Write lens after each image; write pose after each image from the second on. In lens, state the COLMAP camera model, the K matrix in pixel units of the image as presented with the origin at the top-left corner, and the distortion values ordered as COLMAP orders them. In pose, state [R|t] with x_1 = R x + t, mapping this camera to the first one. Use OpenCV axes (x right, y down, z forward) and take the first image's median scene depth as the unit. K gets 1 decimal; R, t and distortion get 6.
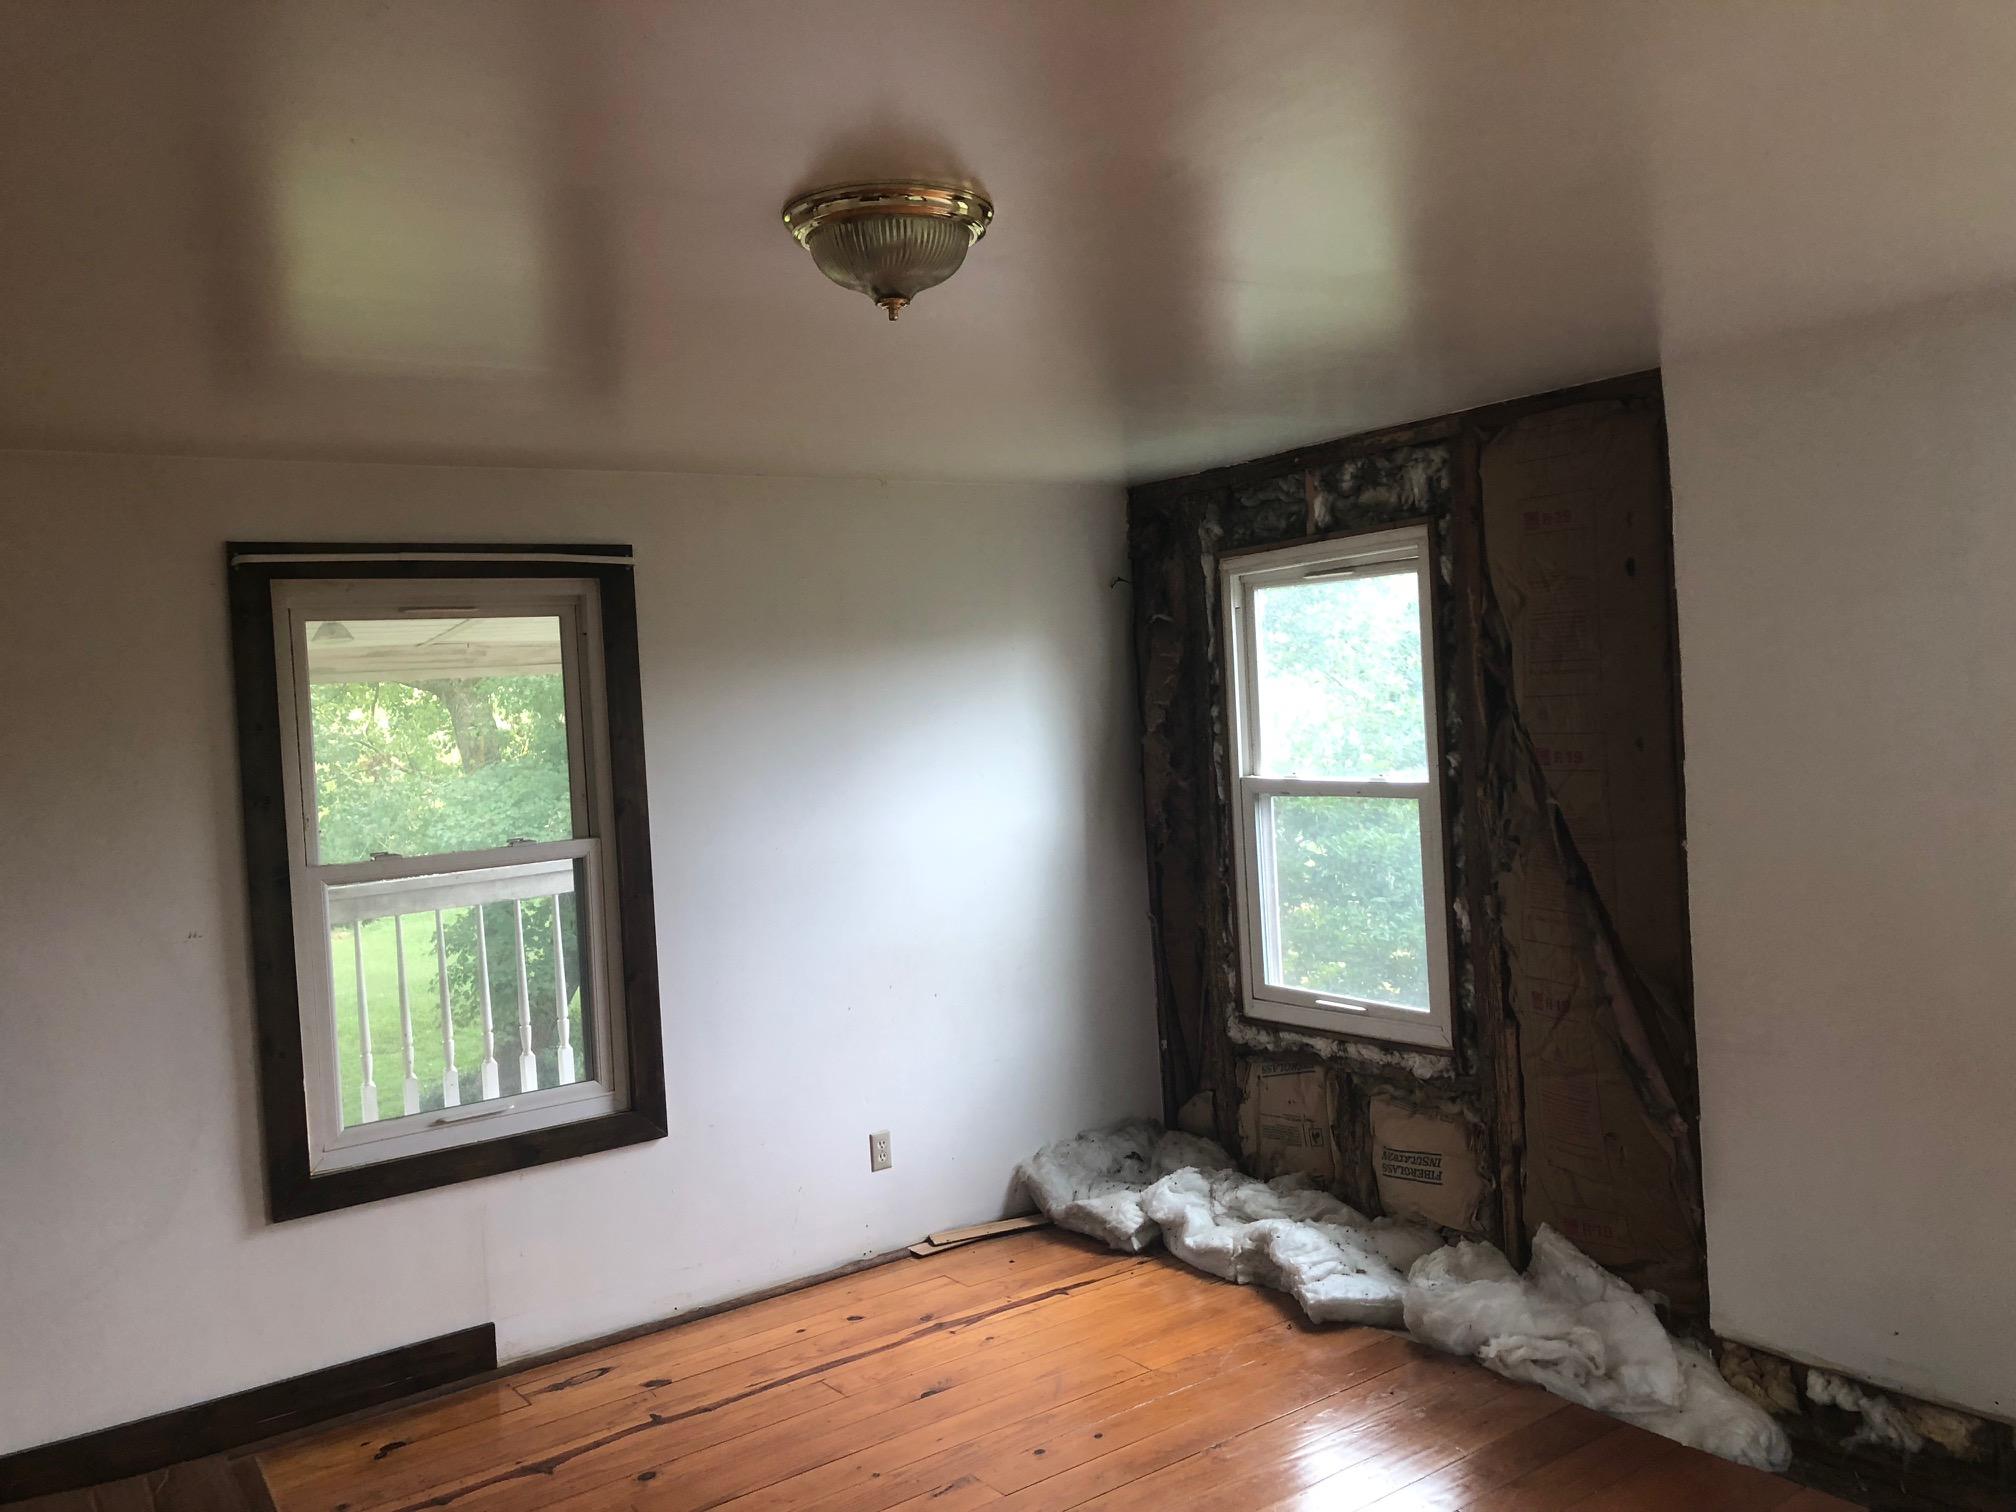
lens RADIAL K [[1651.9, 0, 1008.0], [0, 1651.9, 756.0], [0, 0, 1]] dist [0.037610, -0.052197]
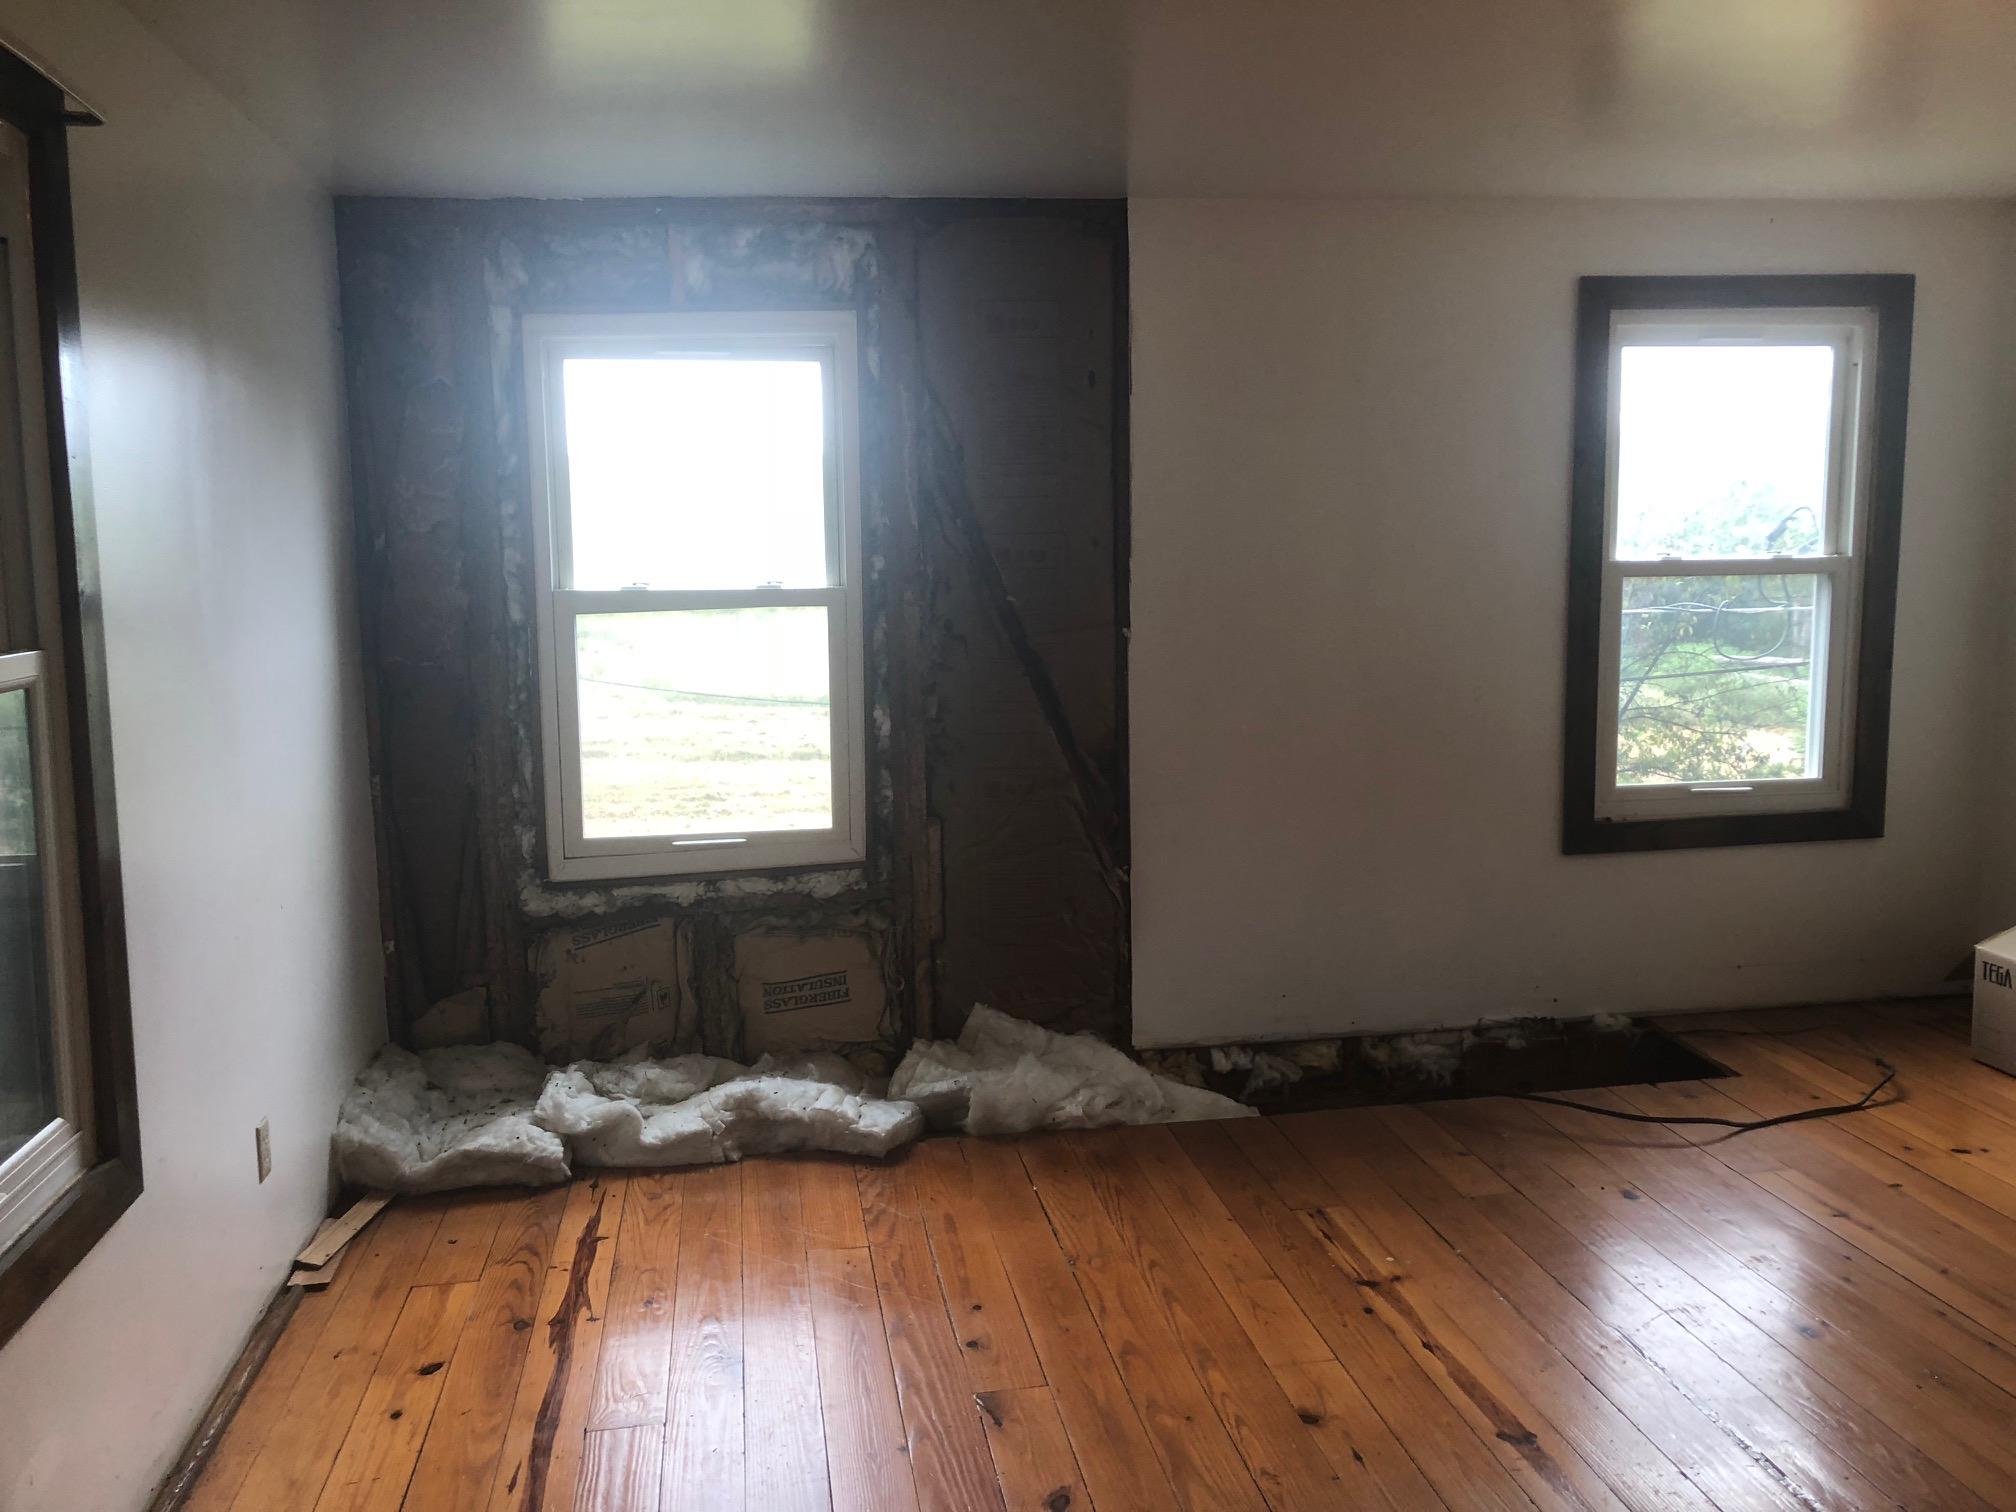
lens RADIAL K [[1660.3, 0, 1008.0], [0, 1660.3, 756.0], [0, 0, 1]] dist [0.095759, -0.266632]
pose [[0.449551, -0.073176, 0.890252, -0.550378], [0.029685, 0.997312, 0.066986, 0.050507], [-0.892761, -0.003687, 0.450515, 0.466764]]
